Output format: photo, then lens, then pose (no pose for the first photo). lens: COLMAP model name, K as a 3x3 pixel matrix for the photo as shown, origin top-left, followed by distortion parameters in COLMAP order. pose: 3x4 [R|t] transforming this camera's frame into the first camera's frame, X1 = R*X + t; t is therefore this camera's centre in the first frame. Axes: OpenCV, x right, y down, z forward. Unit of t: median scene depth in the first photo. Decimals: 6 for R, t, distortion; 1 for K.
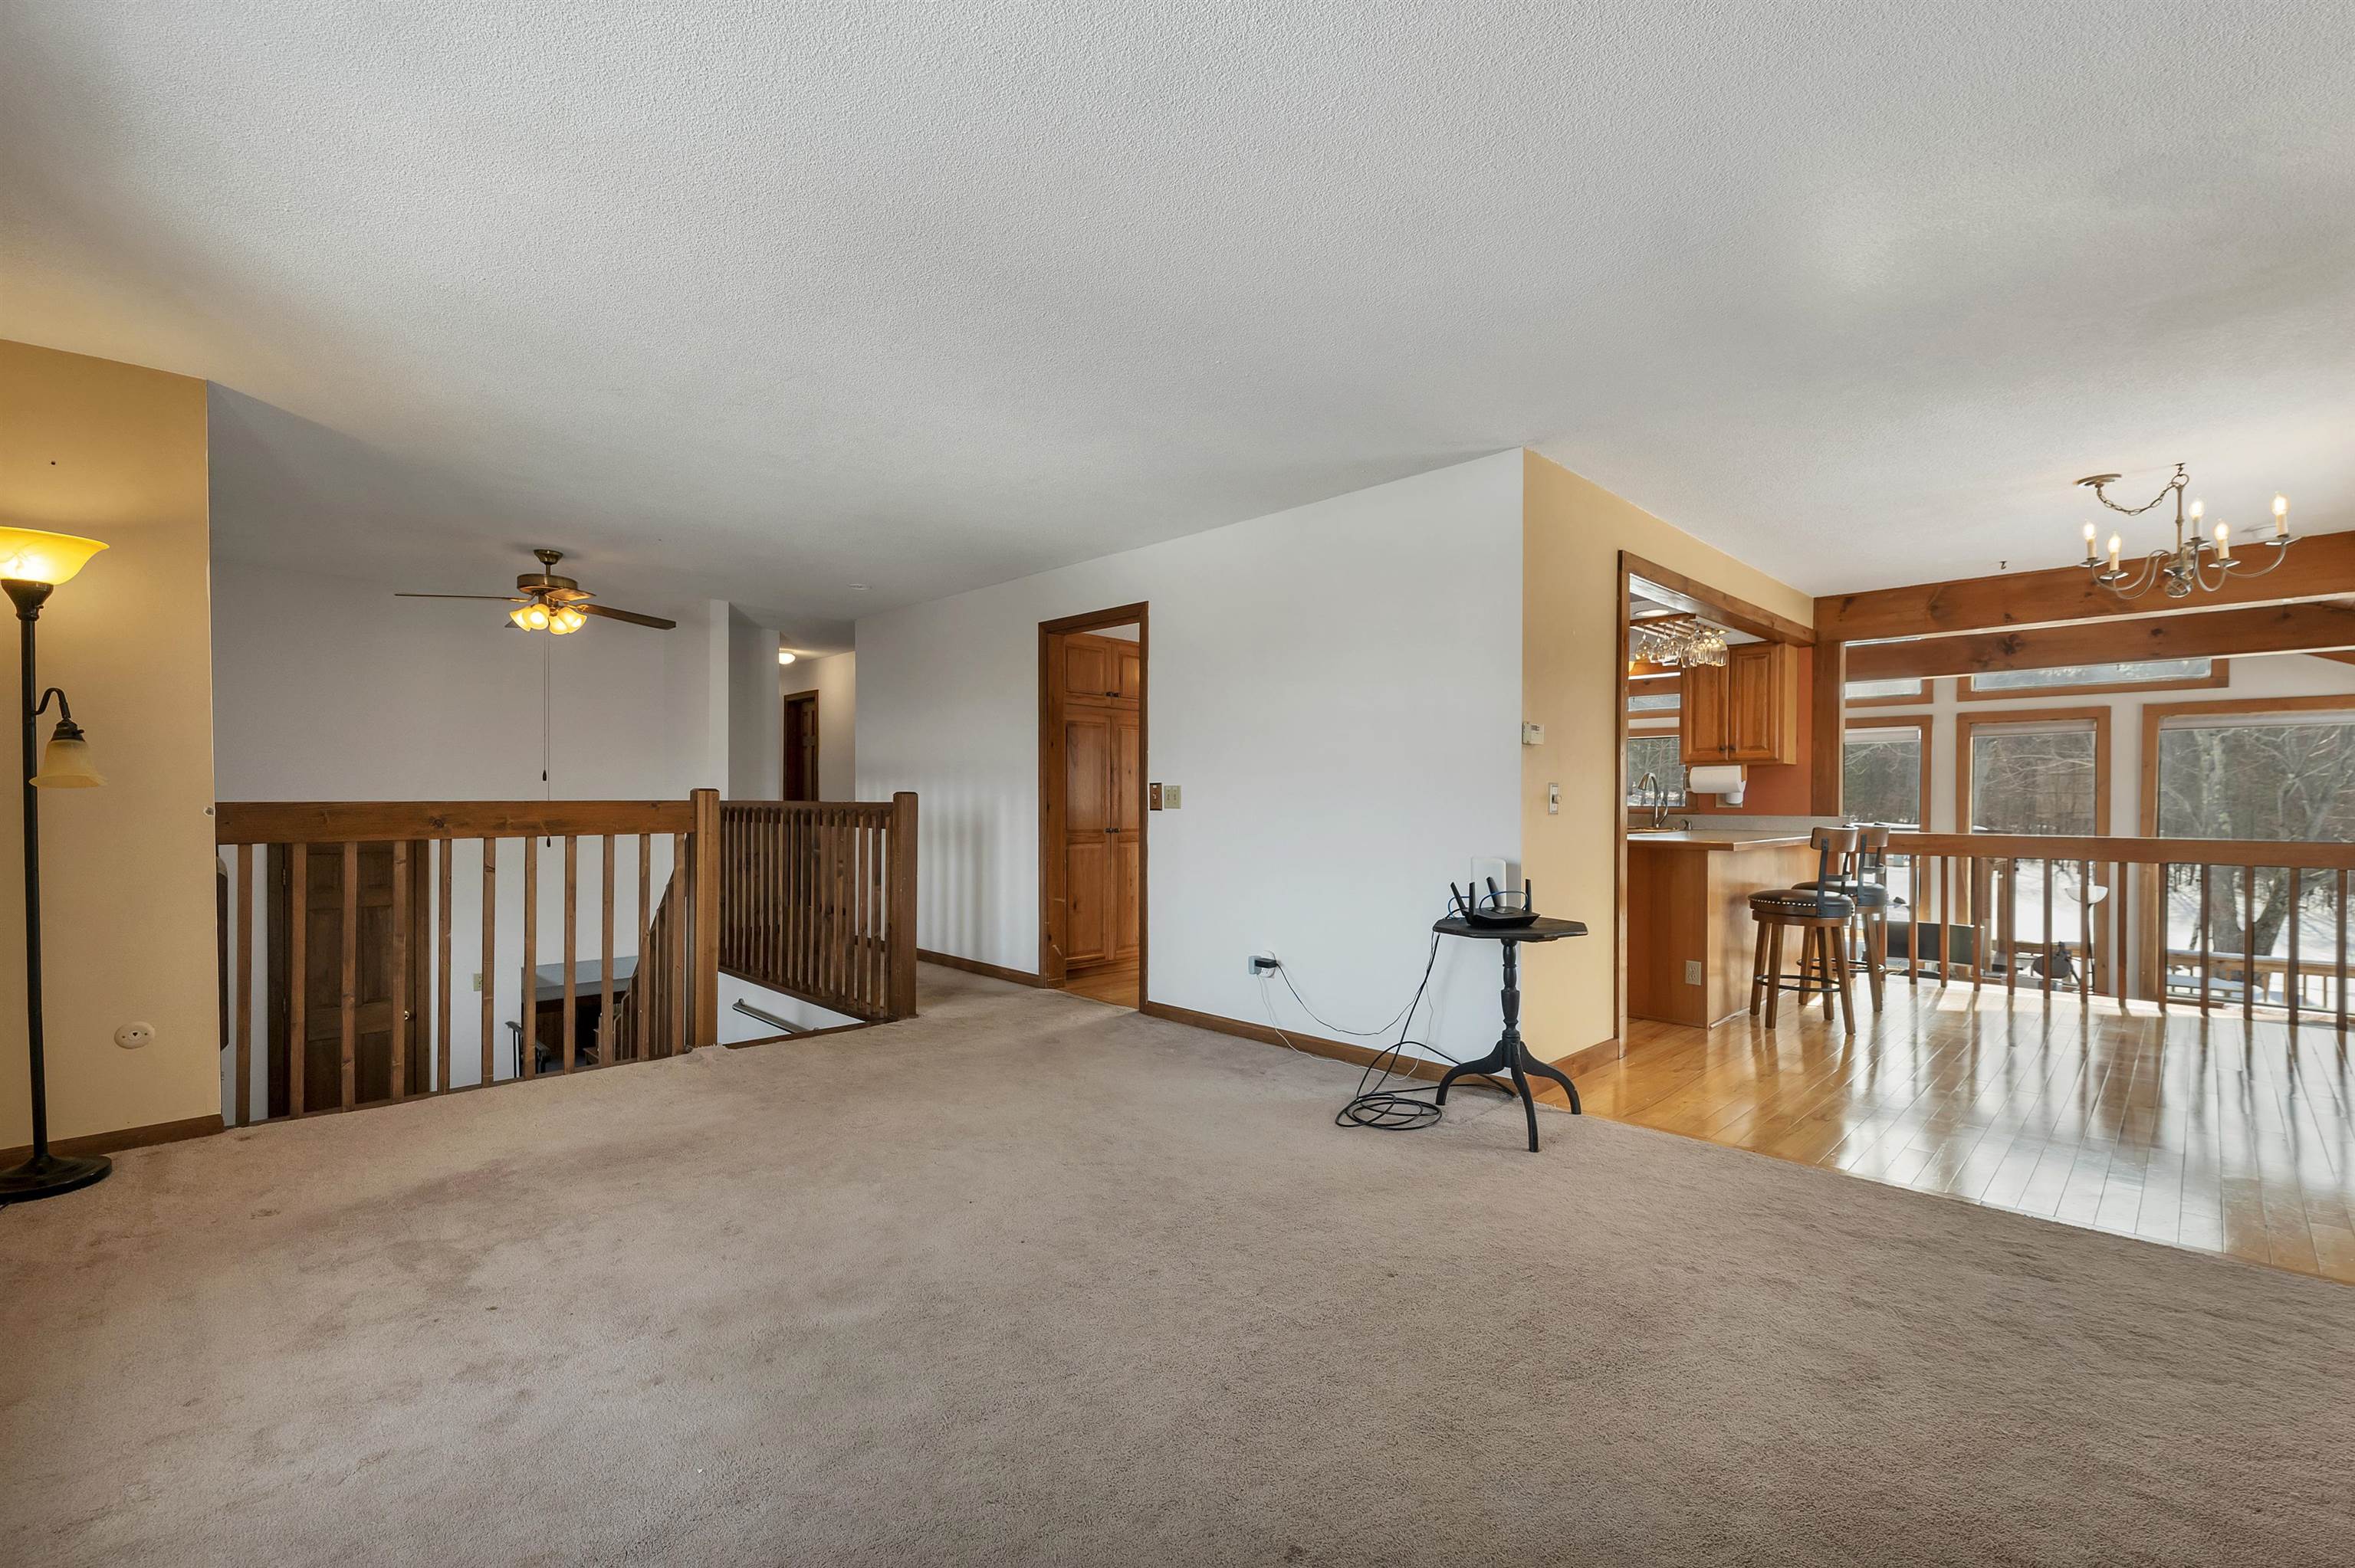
lens RADIAL K [[1011.8, 0, 1167.5], [0, 1011.8, 807.9], [0, 0, 1]] dist [0.003576, 0.000253]
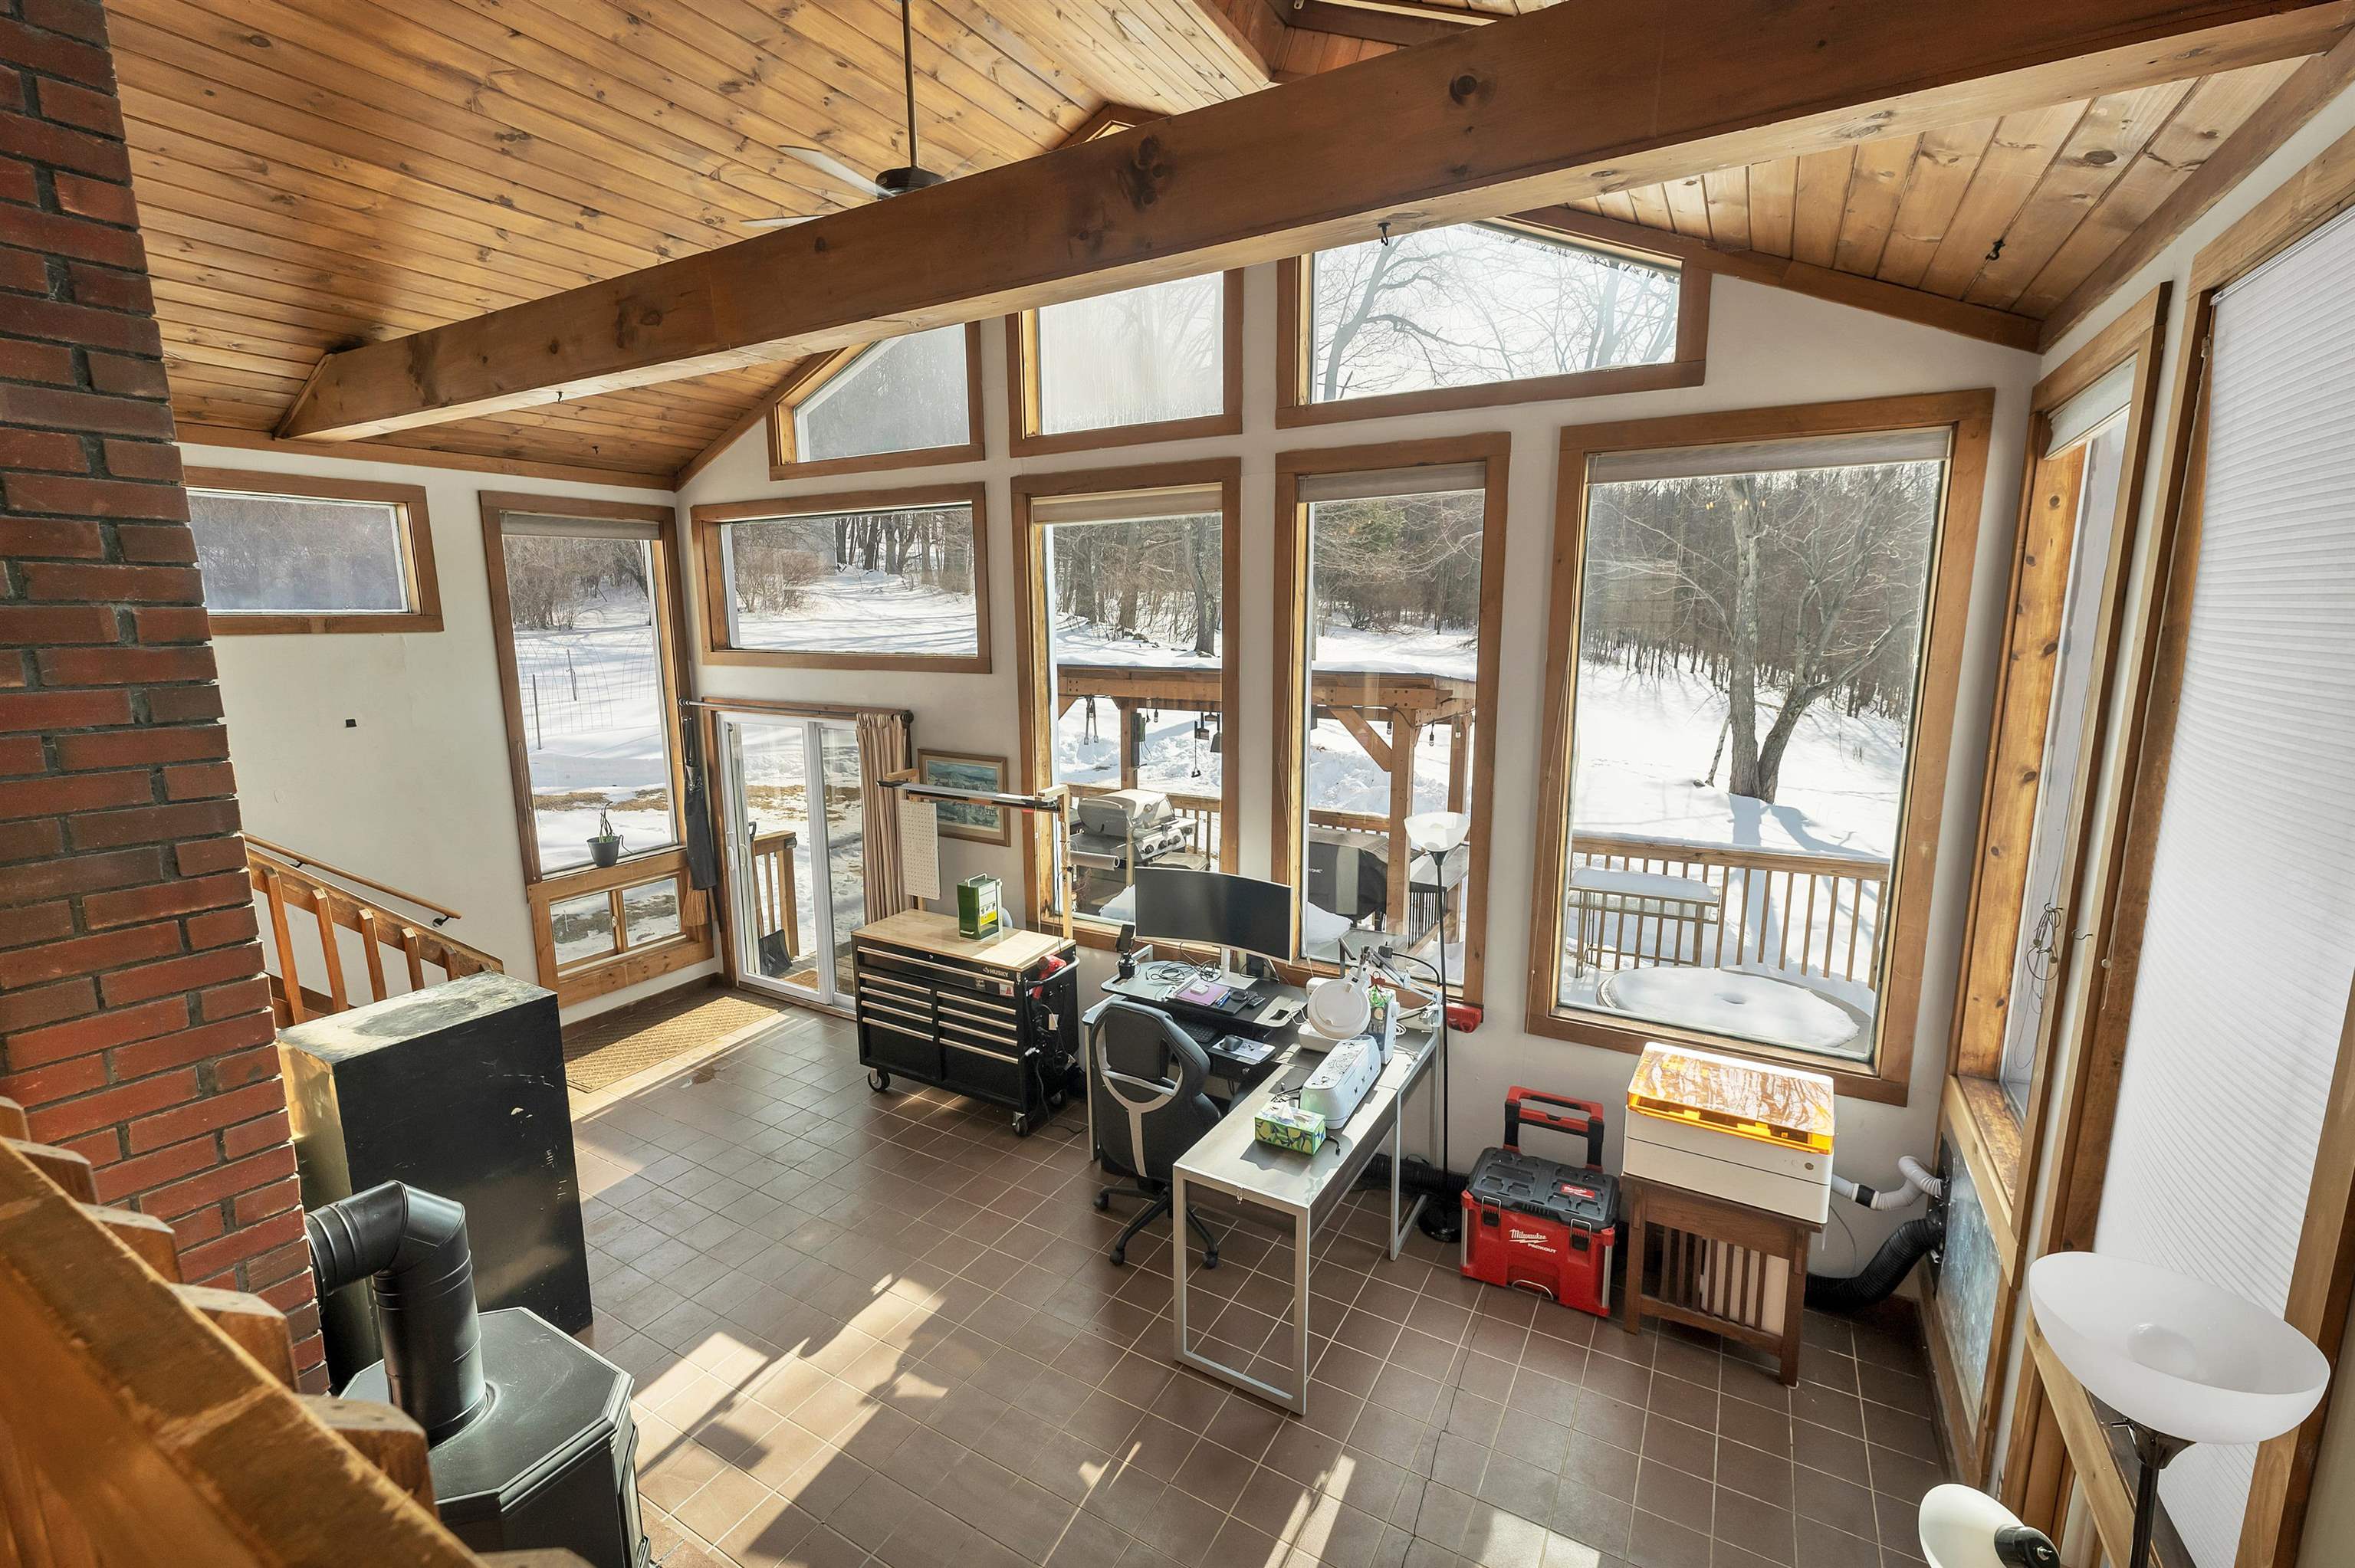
lens RADIAL K [[998.2, 0, 1177.5], [0, 998.2, 784.0], [0, 0, 1]] dist [0.003136, 0.000180]
pose [[0.962241, -0.057601, 0.266035, 0.861123], [0.013415, 0.986201, 0.165006, -0.022454], [-0.271869, -0.155206, 0.949736, 0.763880]]
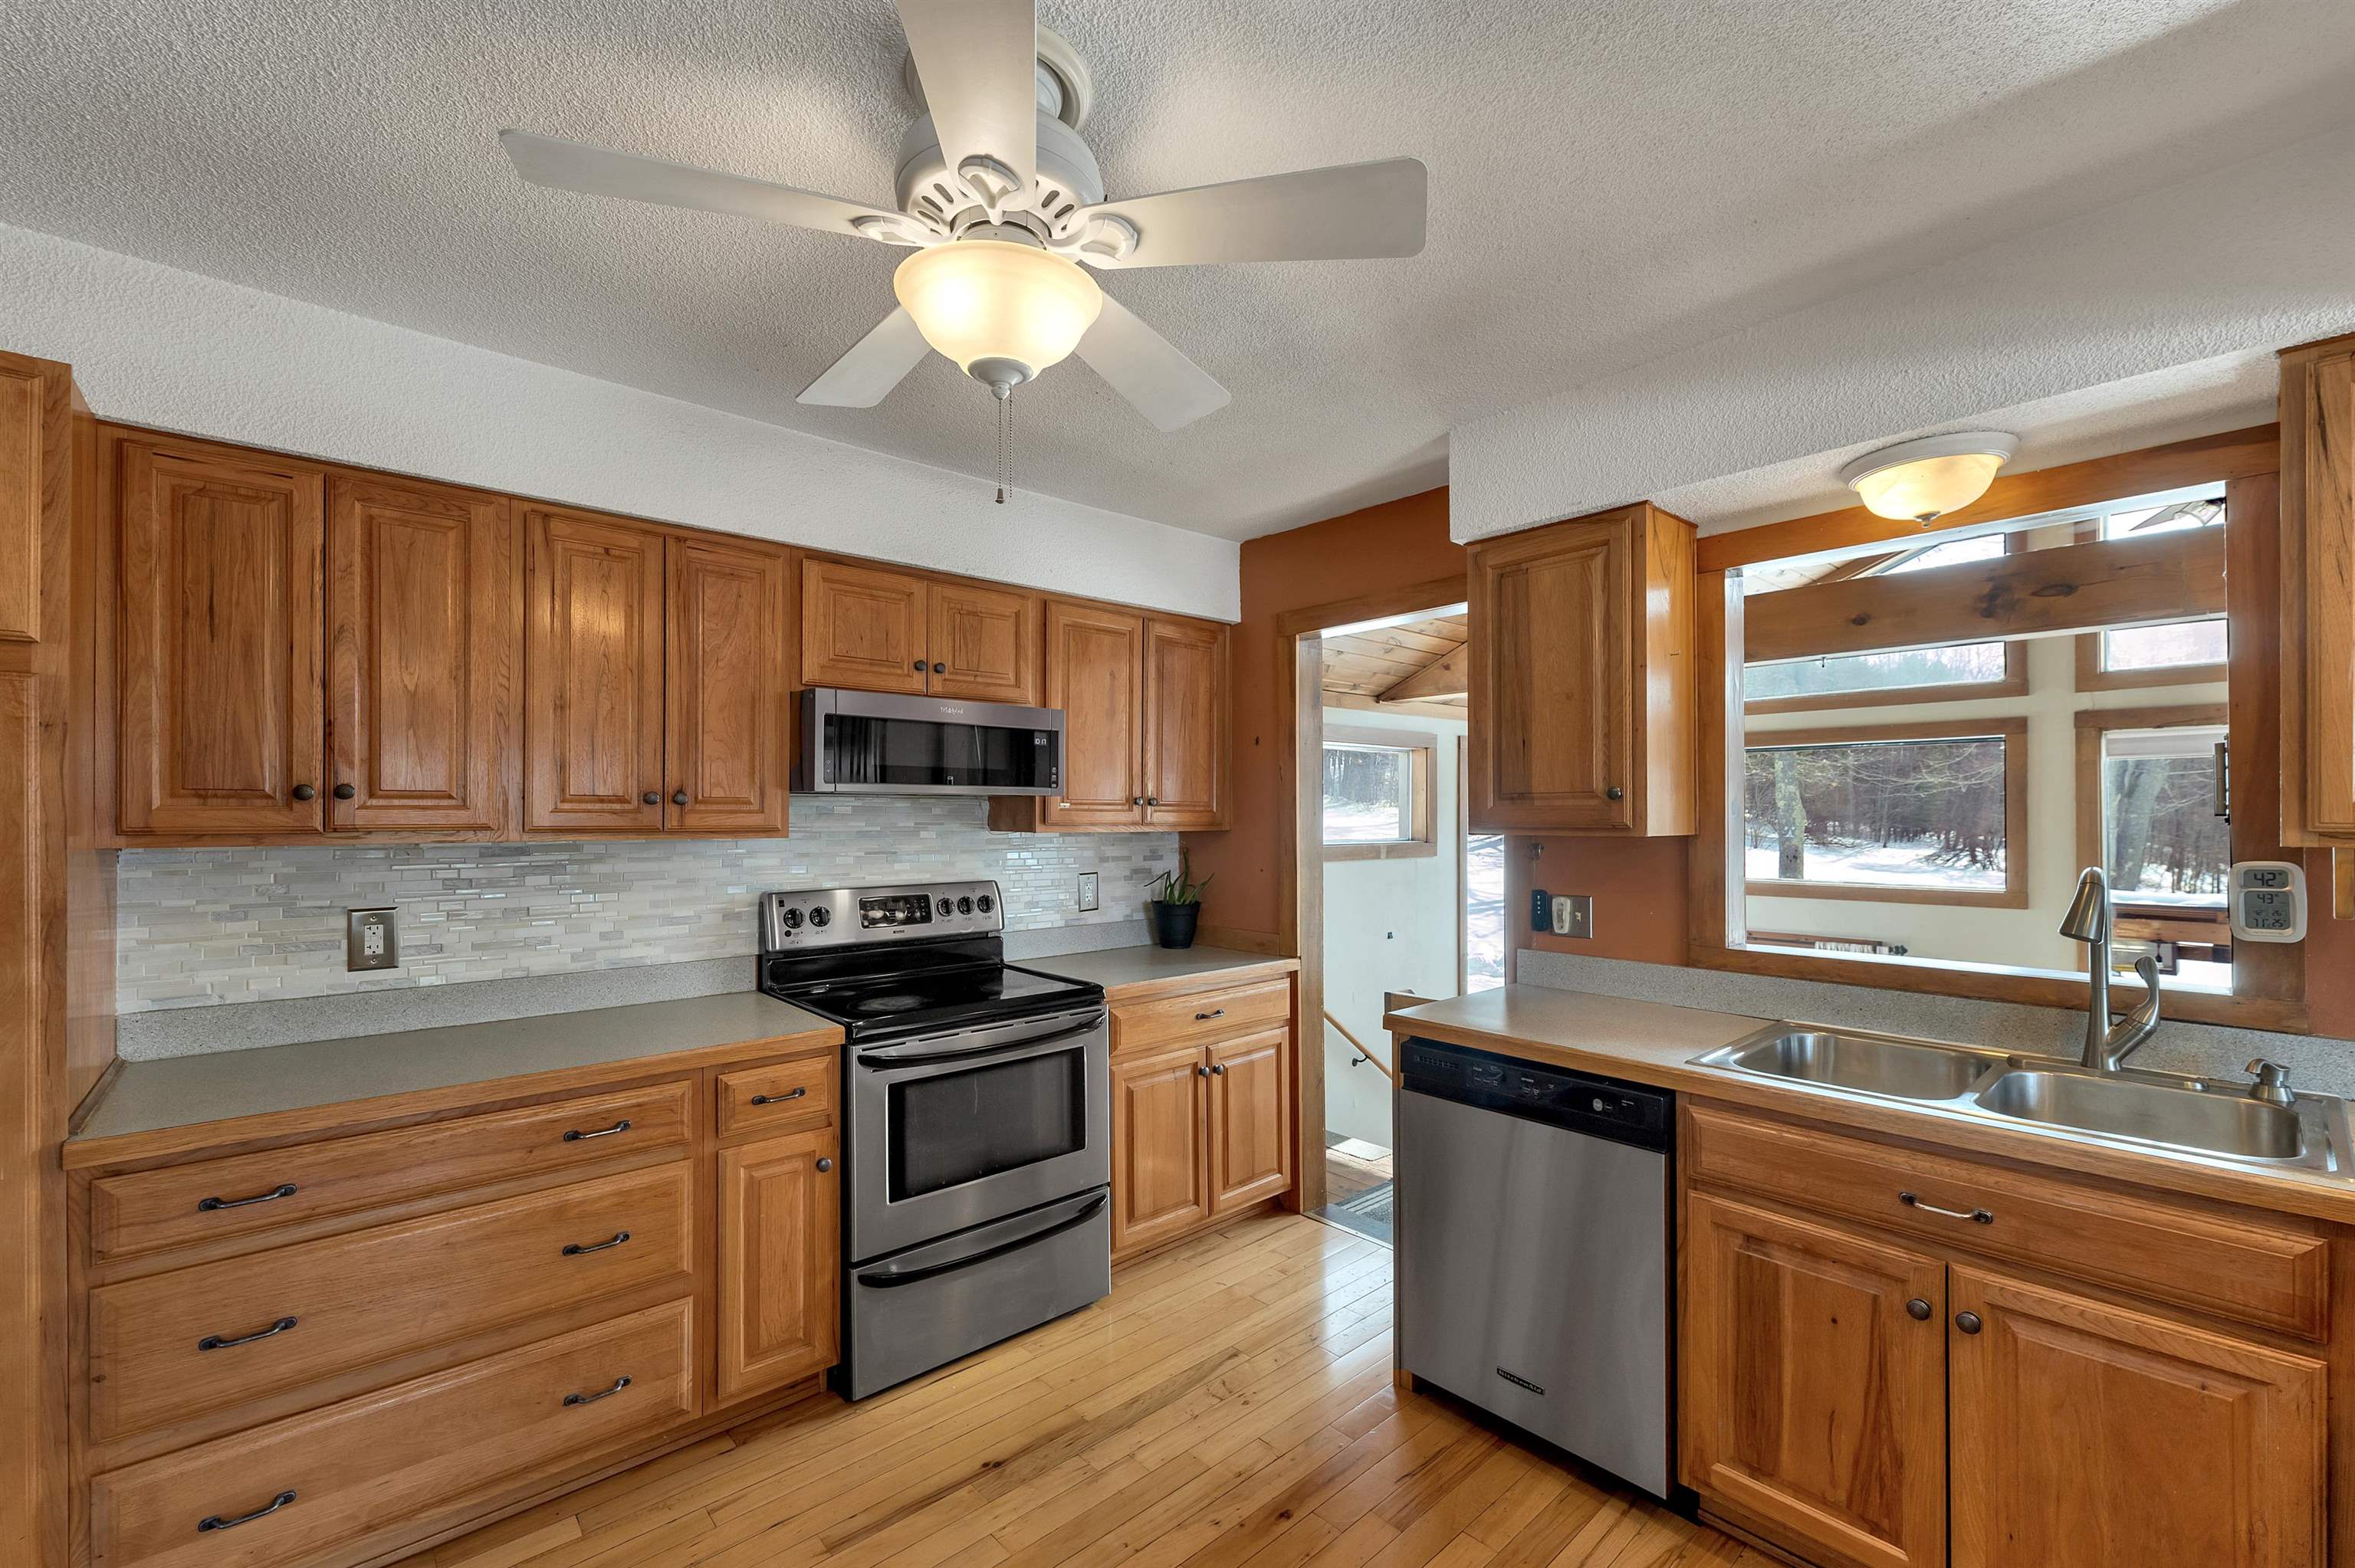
lens RADIAL K [[967.6, 0, 1164.8], [0, 967.6, 815.2], [0, 0, 1]] dist [-0.000650, -0.000038]
pose [[0.998741, -0.006761, -0.049716, 0.272649], [0.006297, 0.999935, -0.009466, -0.051794], [0.049777, 0.009141, 0.998719, 0.805651]]
